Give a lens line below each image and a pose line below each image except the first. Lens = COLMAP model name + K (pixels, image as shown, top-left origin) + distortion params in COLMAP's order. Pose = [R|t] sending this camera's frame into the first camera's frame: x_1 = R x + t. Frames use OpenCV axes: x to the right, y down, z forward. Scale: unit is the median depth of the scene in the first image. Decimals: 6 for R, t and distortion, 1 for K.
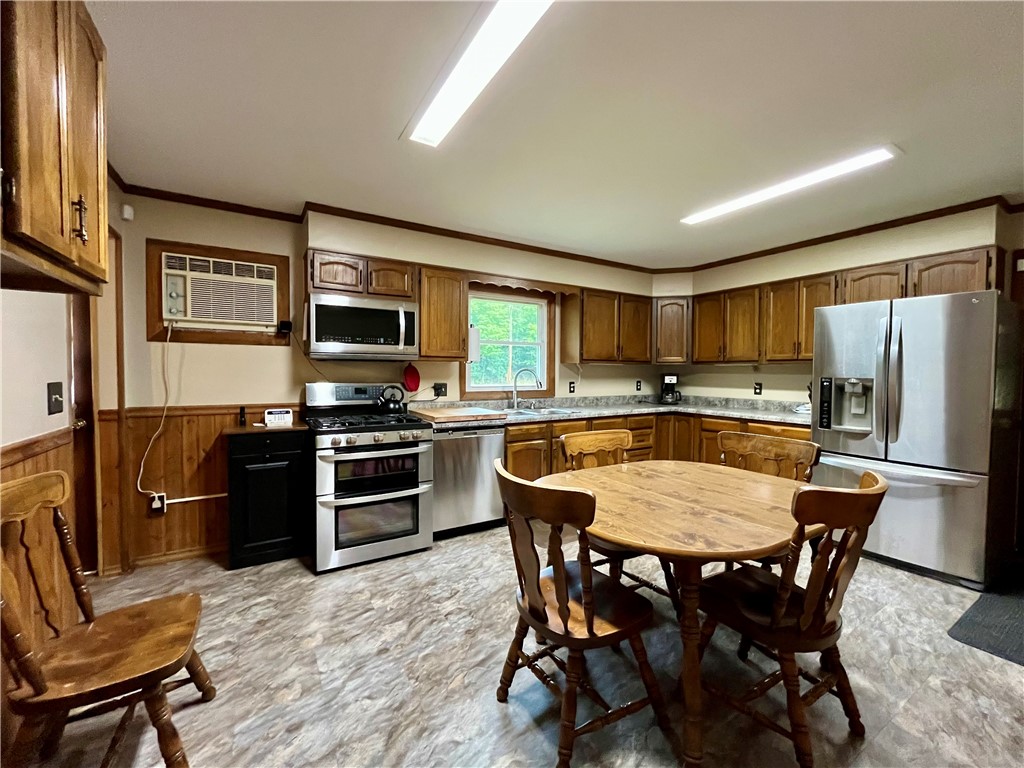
lens RADIAL K [[414.6, 0, 509.3], [0, 414.6, 383.1], [0, 0, 1]] dist [-0.003511, -0.000296]
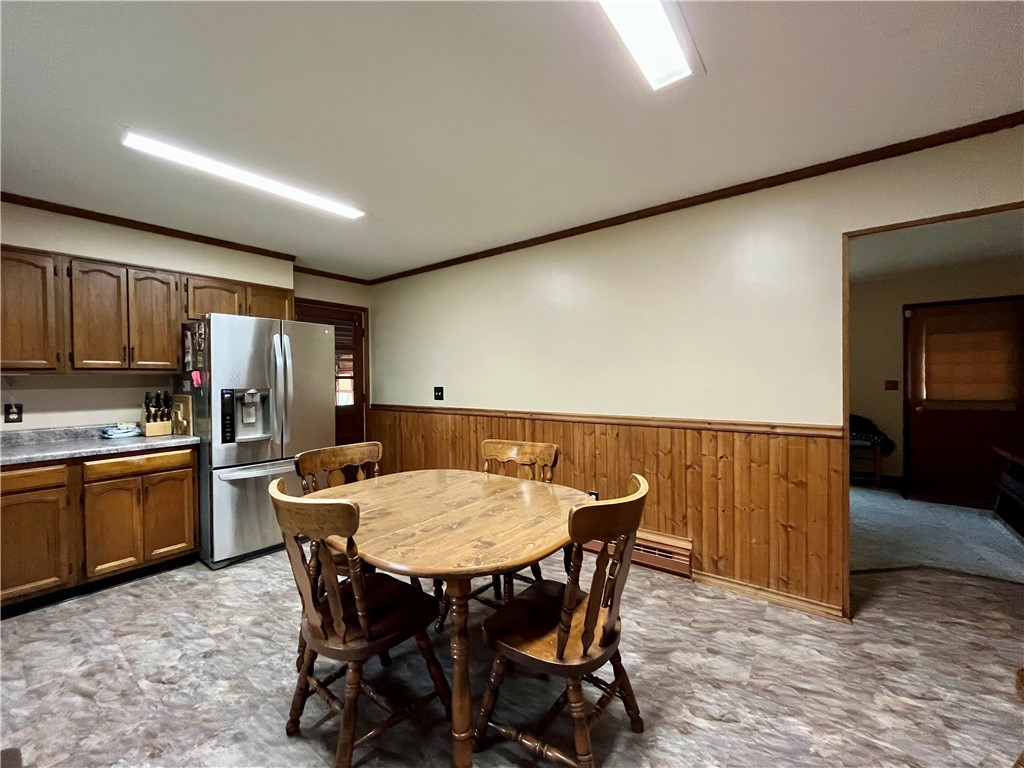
lens RADIAL K [[414.6, 0, 509.3], [0, 414.6, 383.1], [0, 0, 1]] dist [-0.003511, -0.000296]
pose [[-0.356631, -0.011838, 0.934170, -0.282570], [0.038898, 0.998865, 0.027507, -0.022762], [-0.933435, 0.046147, -0.355766, 0.592502]]
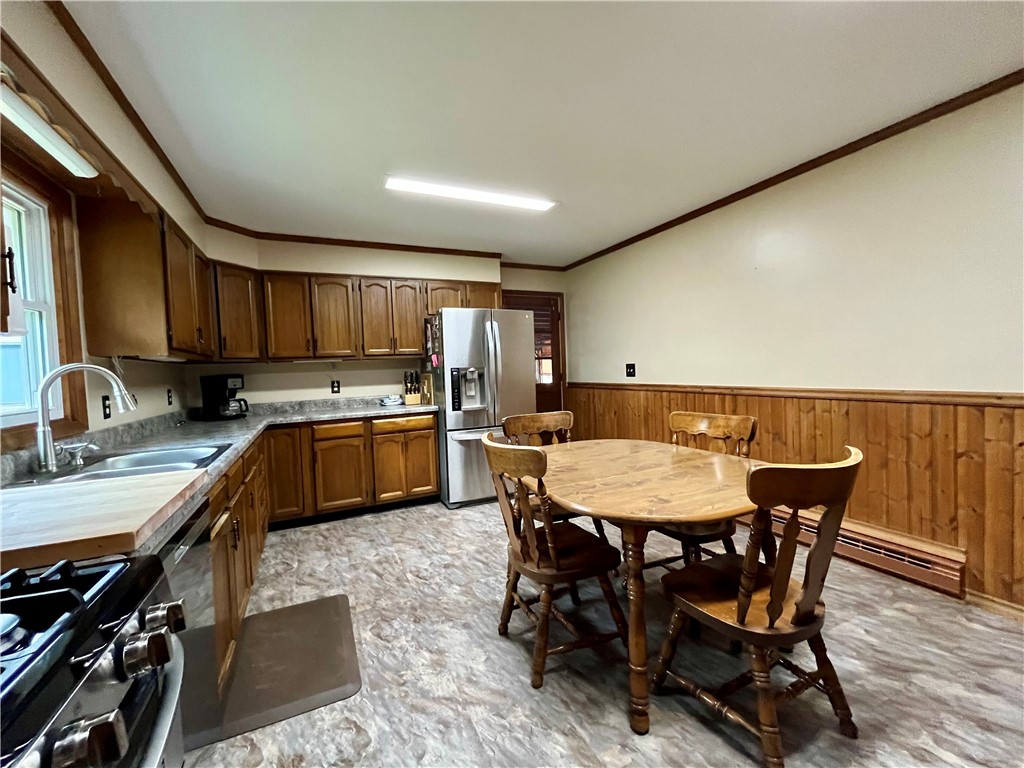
lens RADIAL K [[414.6, 0, 509.3], [0, 414.6, 383.1], [0, 0, 1]] dist [-0.003511, -0.000296]
pose [[0.108867, -0.045498, 0.993015, -0.323840], [0.070195, 0.996810, 0.037976, -0.003425], [-0.991575, 0.065570, 0.111713, 0.577446]]
